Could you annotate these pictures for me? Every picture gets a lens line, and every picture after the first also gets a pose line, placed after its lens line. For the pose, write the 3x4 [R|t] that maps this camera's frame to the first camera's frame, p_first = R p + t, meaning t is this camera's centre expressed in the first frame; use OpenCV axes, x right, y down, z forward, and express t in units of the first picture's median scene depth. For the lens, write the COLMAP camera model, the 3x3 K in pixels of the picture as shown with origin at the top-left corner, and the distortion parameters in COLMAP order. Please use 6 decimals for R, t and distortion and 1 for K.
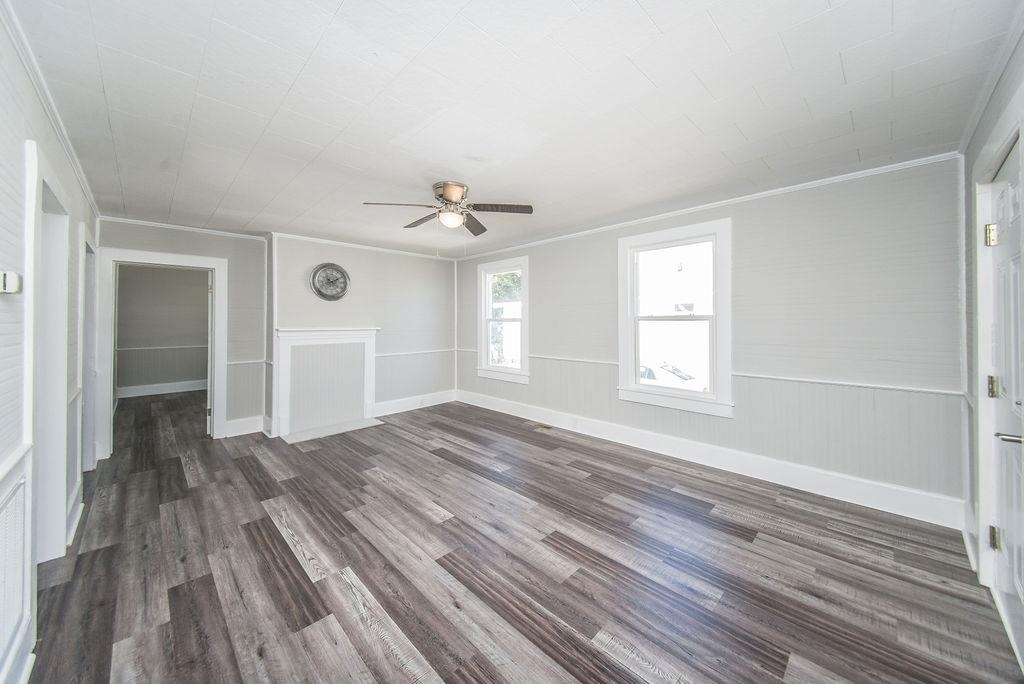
lens RADIAL K [[365.9, 0, 512.2], [0, 365.9, 317.5], [0, 0, 1]] dist [0.043636, -0.015212]
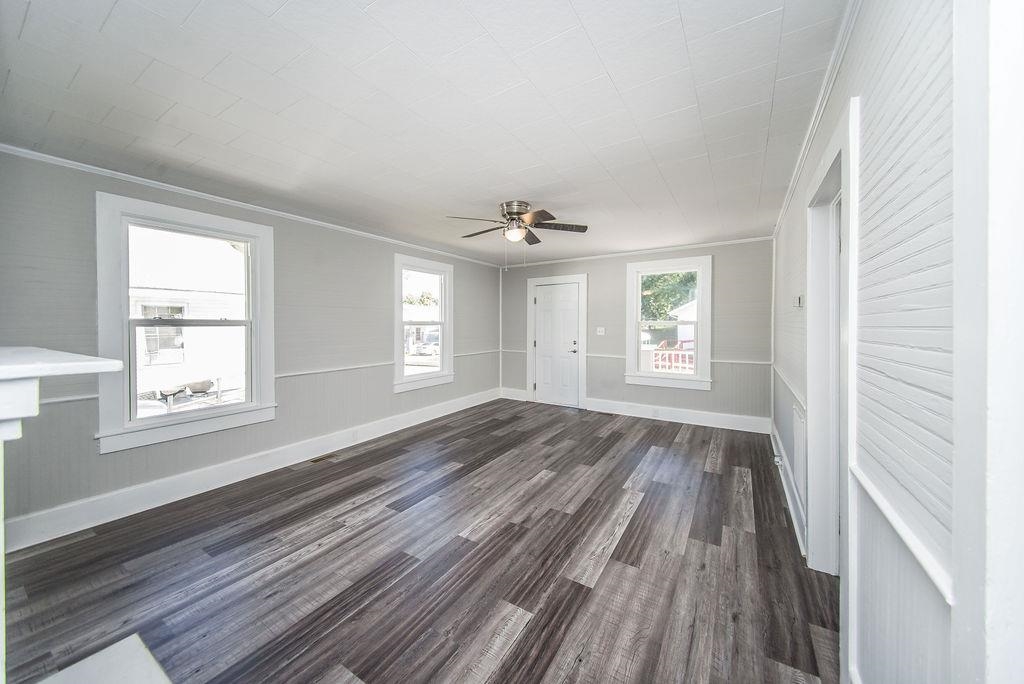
lens RADIAL K [[358.7, 0, 511.2], [0, 358.7, 326.8], [0, 0, 1]] dist [0.041061, -0.014544]
pose [[-0.227669, 0.002931, 0.973734, -1.356606], [-0.001245, 0.999994, -0.003301, 0.022604], [-0.973738, -0.001964, -0.227664, 1.369024]]
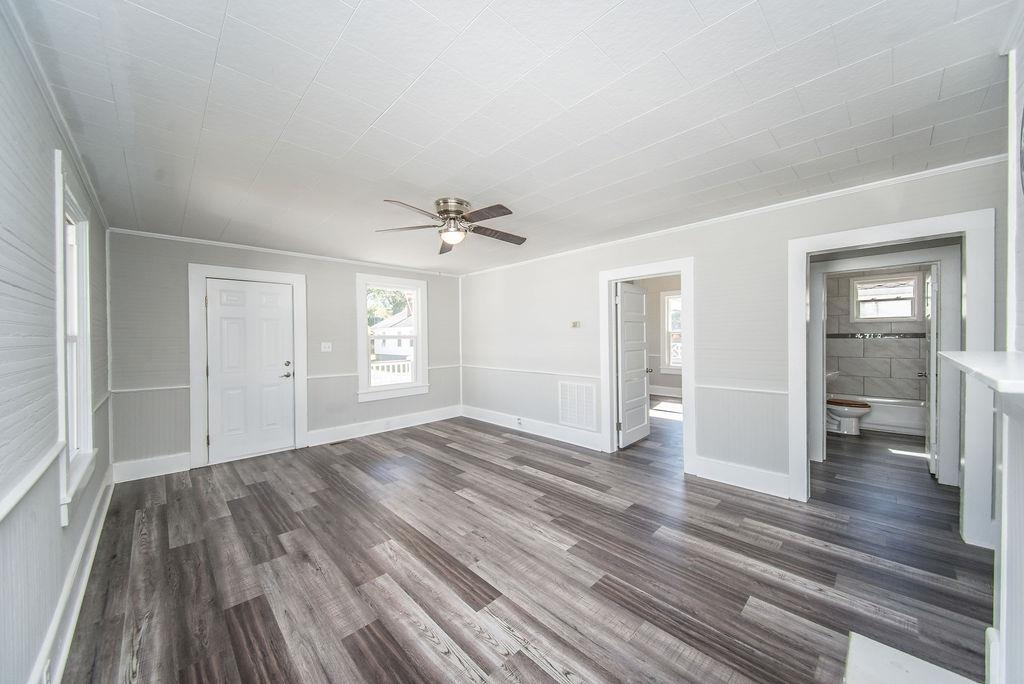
lens RADIAL K [[361.9, 0, 514.9], [0, 361.9, 334.0], [0, 0, 1]] dist [0.044298, -0.018083]
pose [[-0.999826, 0.017778, 0.005613, -0.365663], [0.017711, 0.999775, -0.011678, 0.015135], [-0.005819, -0.011577, -0.999916, 2.173283]]
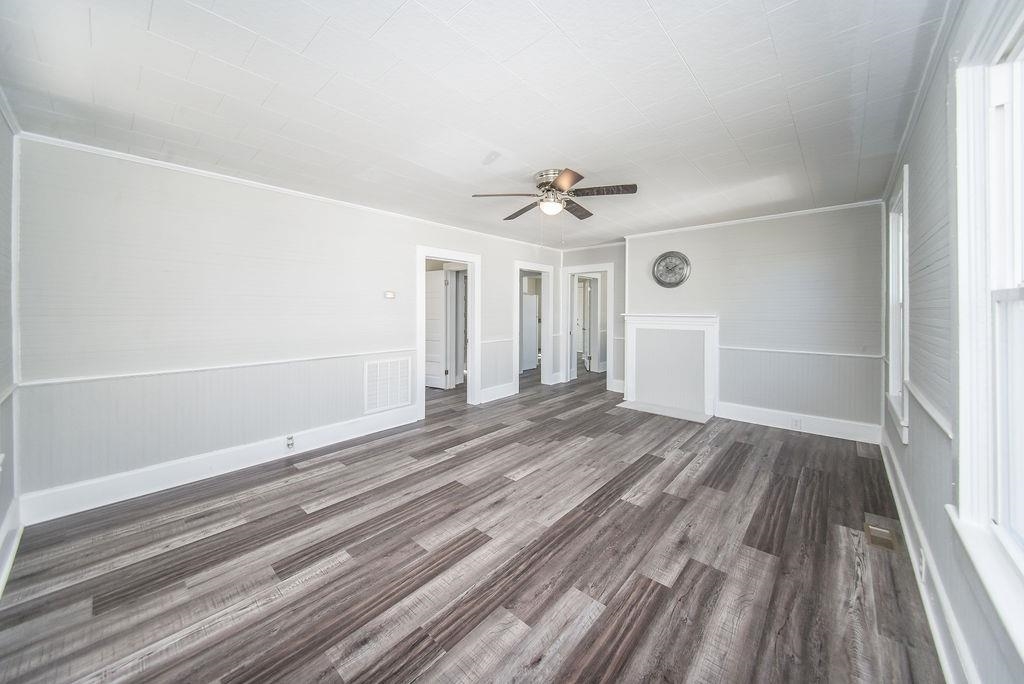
lens RADIAL K [[358.7, 0, 511.2], [0, 358.7, 326.8], [0, 0, 1]] dist [0.041061, -0.014544]
pose [[0.060869, 0.055441, -0.996605, 0.871164], [0.004548, 0.998430, 0.055821, 0.011477], [0.998135, -0.007931, 0.060521, 0.894388]]
